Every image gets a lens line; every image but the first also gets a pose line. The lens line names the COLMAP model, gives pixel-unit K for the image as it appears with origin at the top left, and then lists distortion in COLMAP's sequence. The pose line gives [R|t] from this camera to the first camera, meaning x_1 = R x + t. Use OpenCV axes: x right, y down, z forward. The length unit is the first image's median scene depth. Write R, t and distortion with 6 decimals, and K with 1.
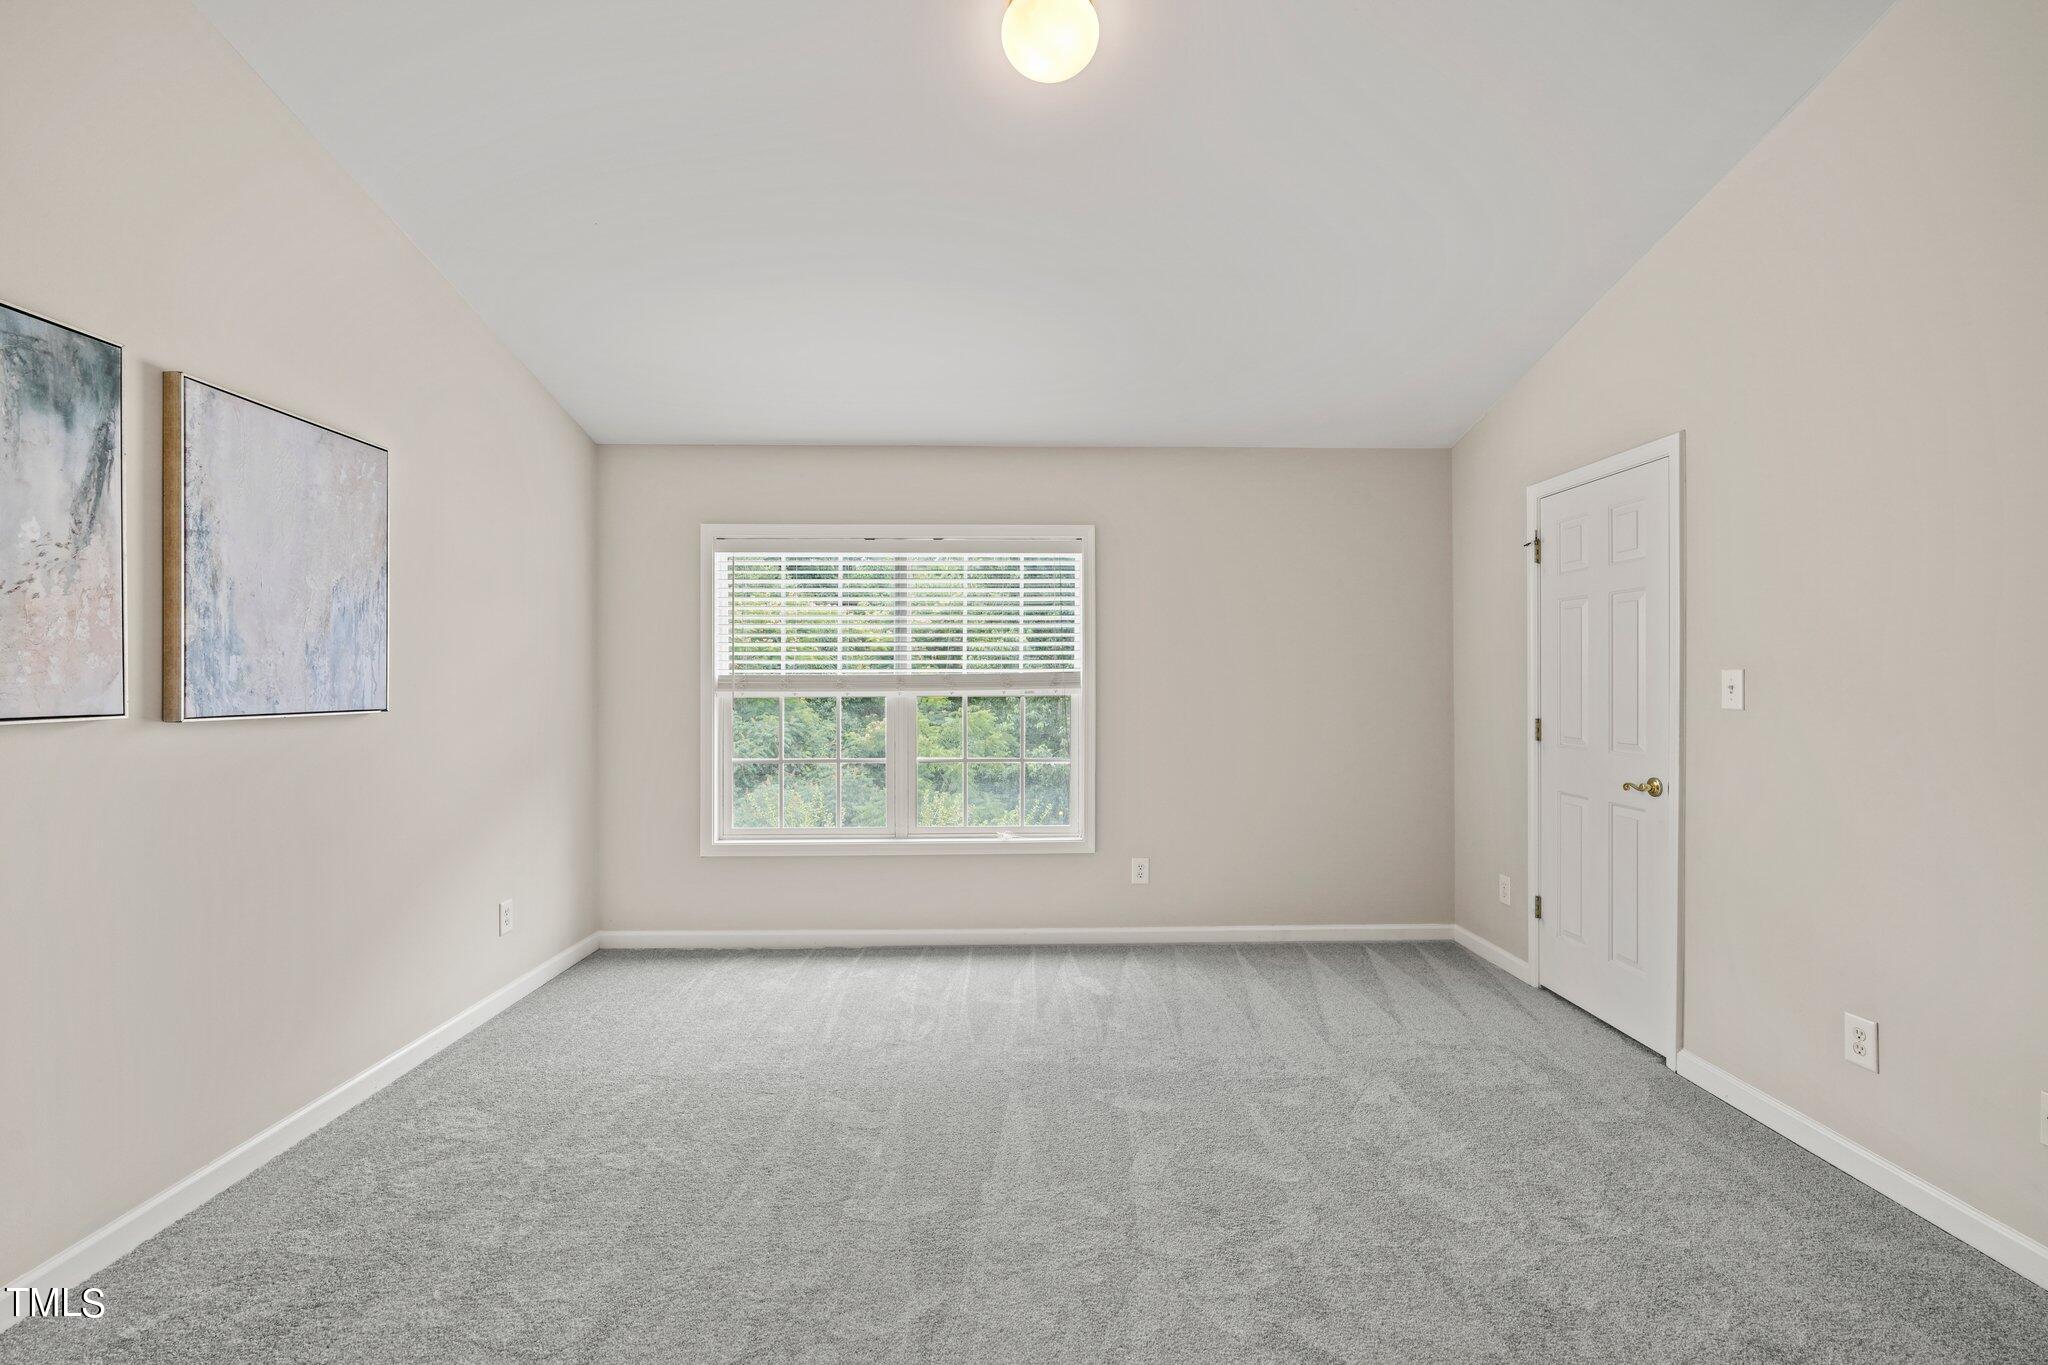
lens RADIAL K [[843.9, 0, 1027.5], [0, 843.9, 680.5], [0, 0, 1]] dist [-0.013894, 0.004342]
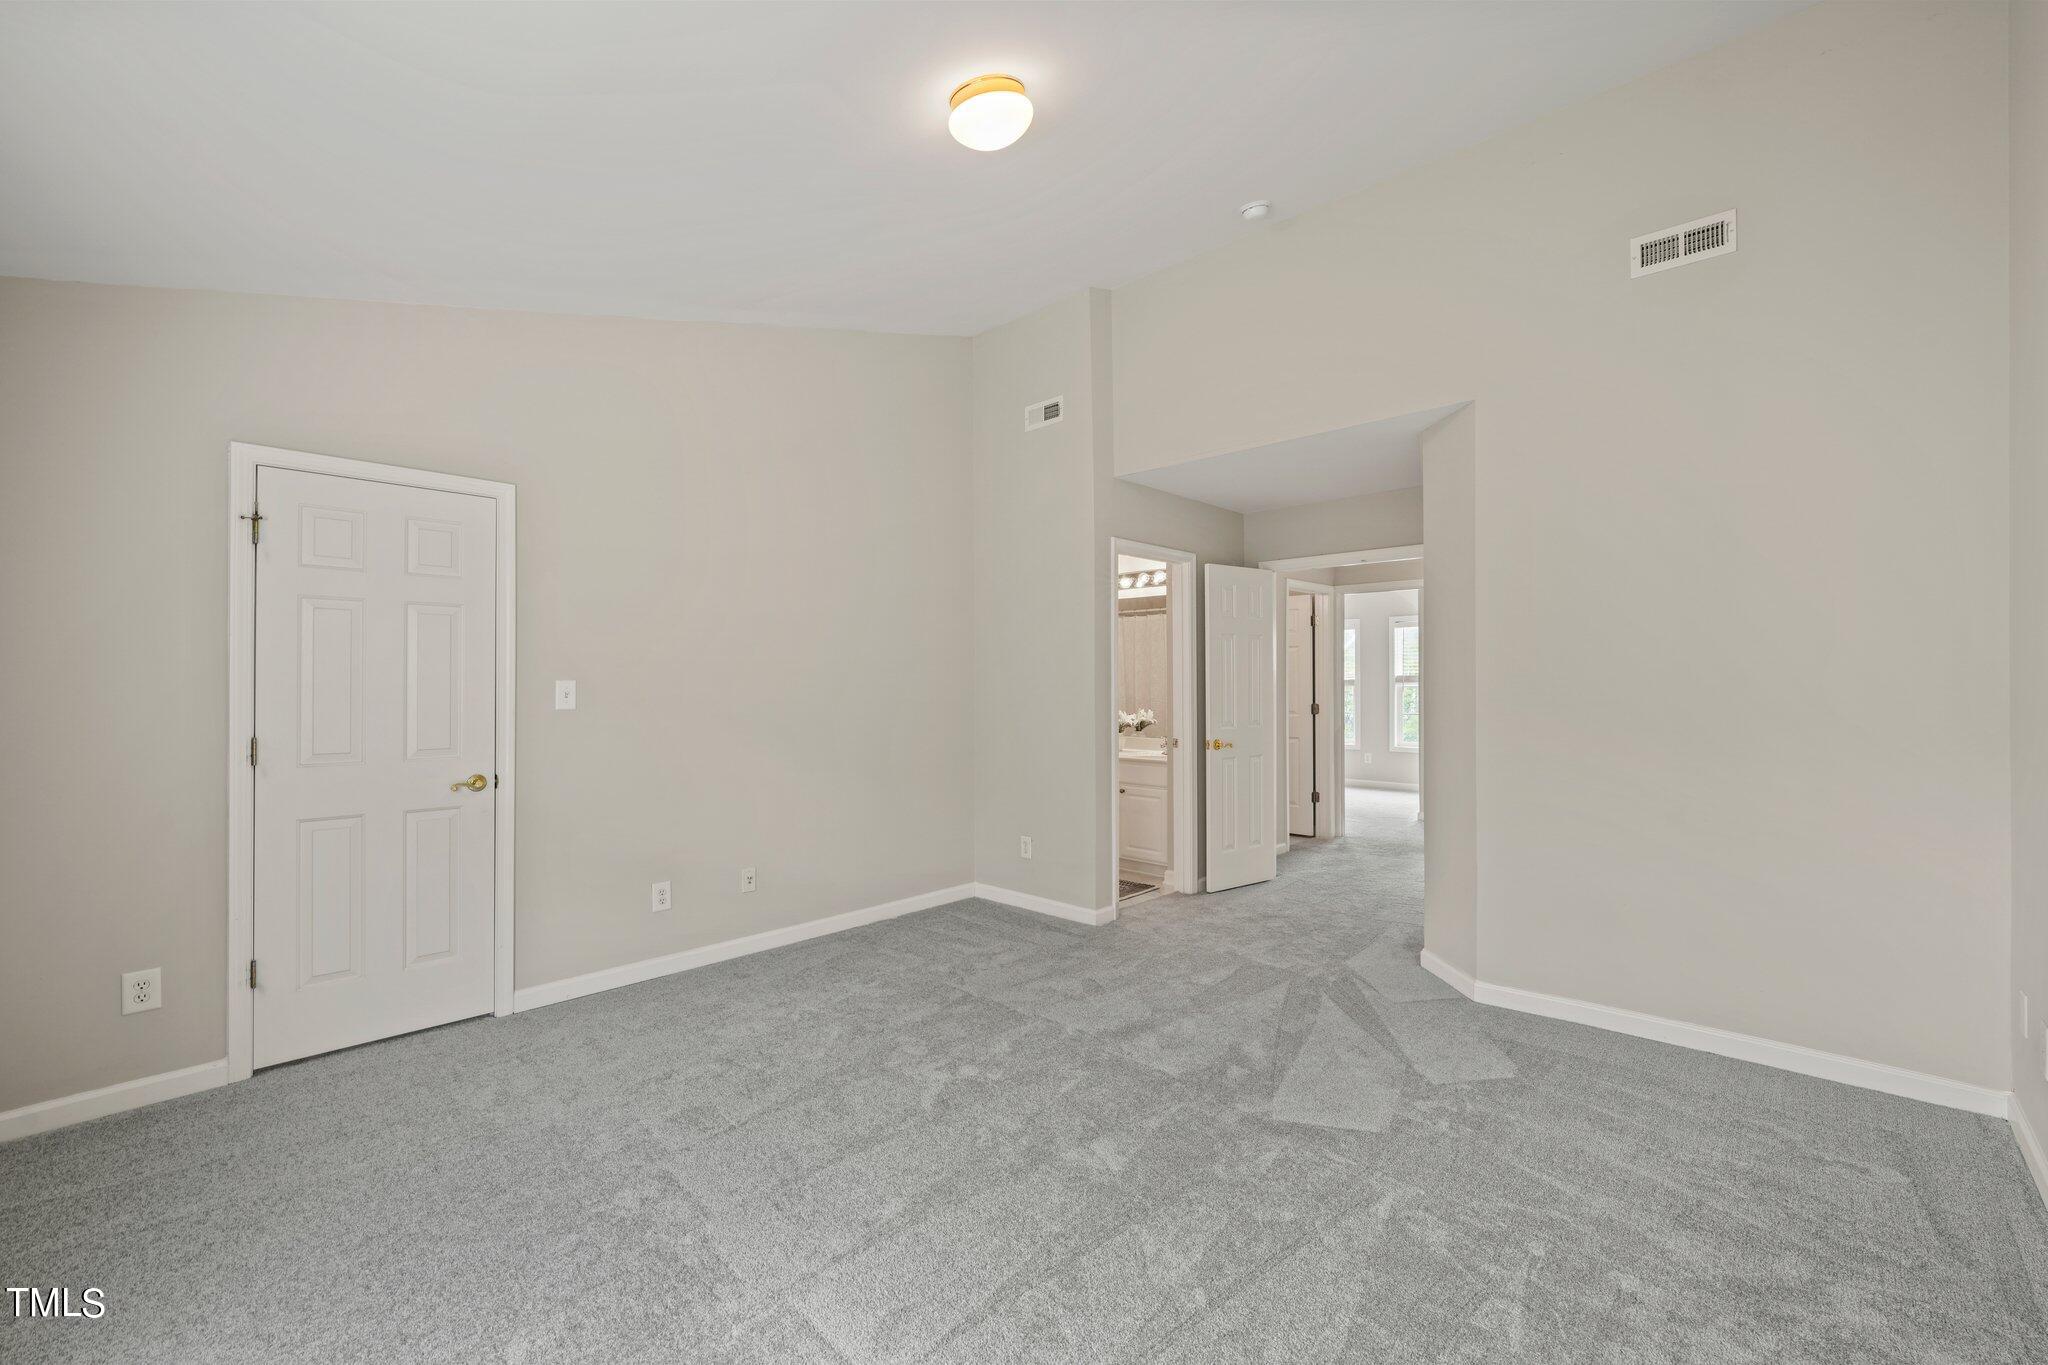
lens RADIAL K [[843.9, 0, 1027.5], [0, 843.9, 680.5], [0, 0, 1]] dist [-0.013894, 0.004342]
pose [[-0.710639, 0.008853, 0.703502, -0.478470], [0.006617, 0.999961, -0.005899, -0.000047], [-0.703526, 0.000463, -0.710669, 1.049149]]
